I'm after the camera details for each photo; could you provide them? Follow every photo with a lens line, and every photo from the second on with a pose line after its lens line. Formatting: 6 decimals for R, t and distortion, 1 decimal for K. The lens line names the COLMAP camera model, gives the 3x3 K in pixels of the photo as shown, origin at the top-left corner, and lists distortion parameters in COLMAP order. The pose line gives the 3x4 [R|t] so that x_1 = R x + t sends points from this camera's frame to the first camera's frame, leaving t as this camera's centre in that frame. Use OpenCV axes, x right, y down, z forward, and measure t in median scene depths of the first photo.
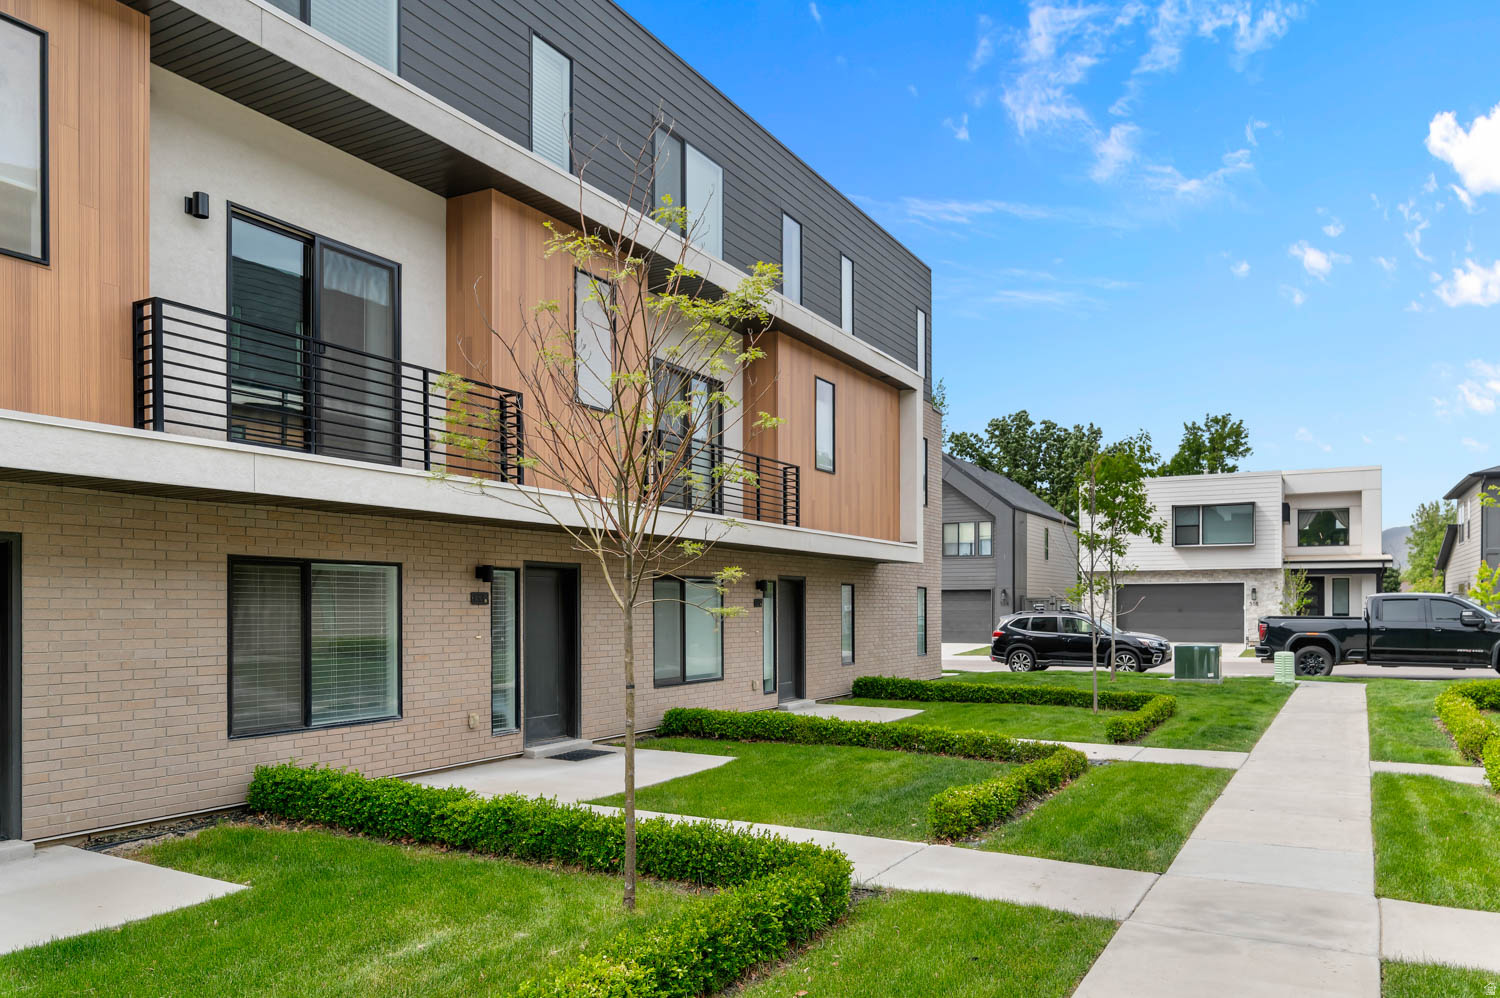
lens RADIAL K [[1063.8, 0, 755.1], [0, 1063.8, 587.0], [0, 0, 1]] dist [-0.003580, 0.001717]
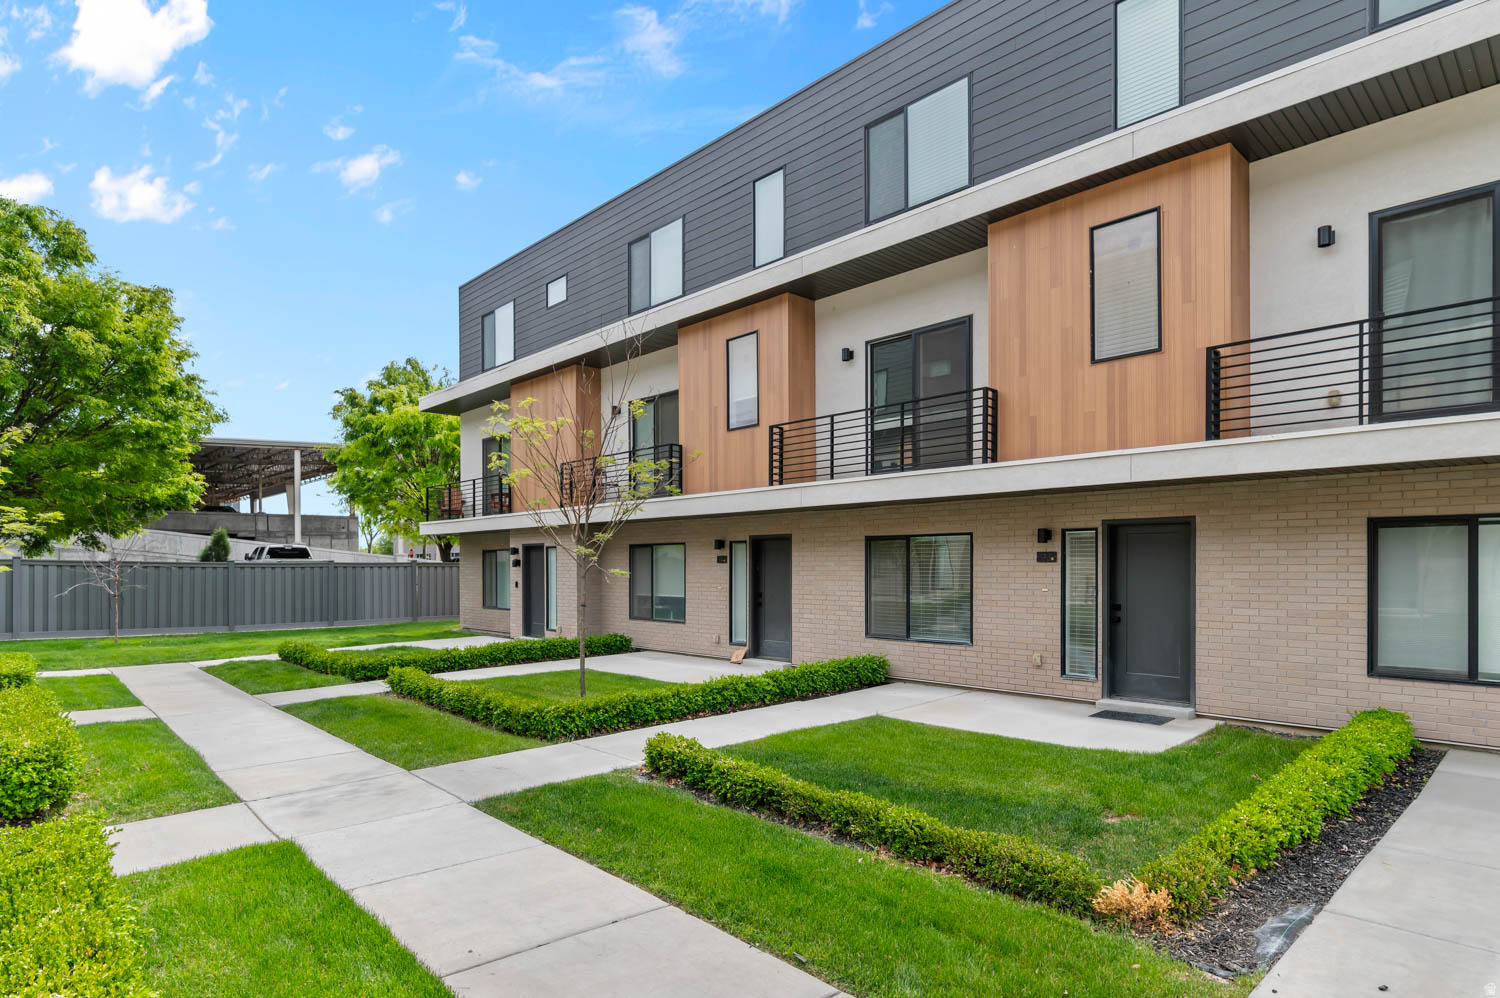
lens RADIAL K [[815.6, 0, 764.4], [0, 815.6, 570.5], [0, 0, 1]] dist [-0.014453, 0.002293]
pose [[-0.290598, 0.003448, -0.956839, 0.749660], [0.015894, 0.999873, -0.001224, 0.023818], [0.956713, -0.015564, -0.290616, 1.049667]]
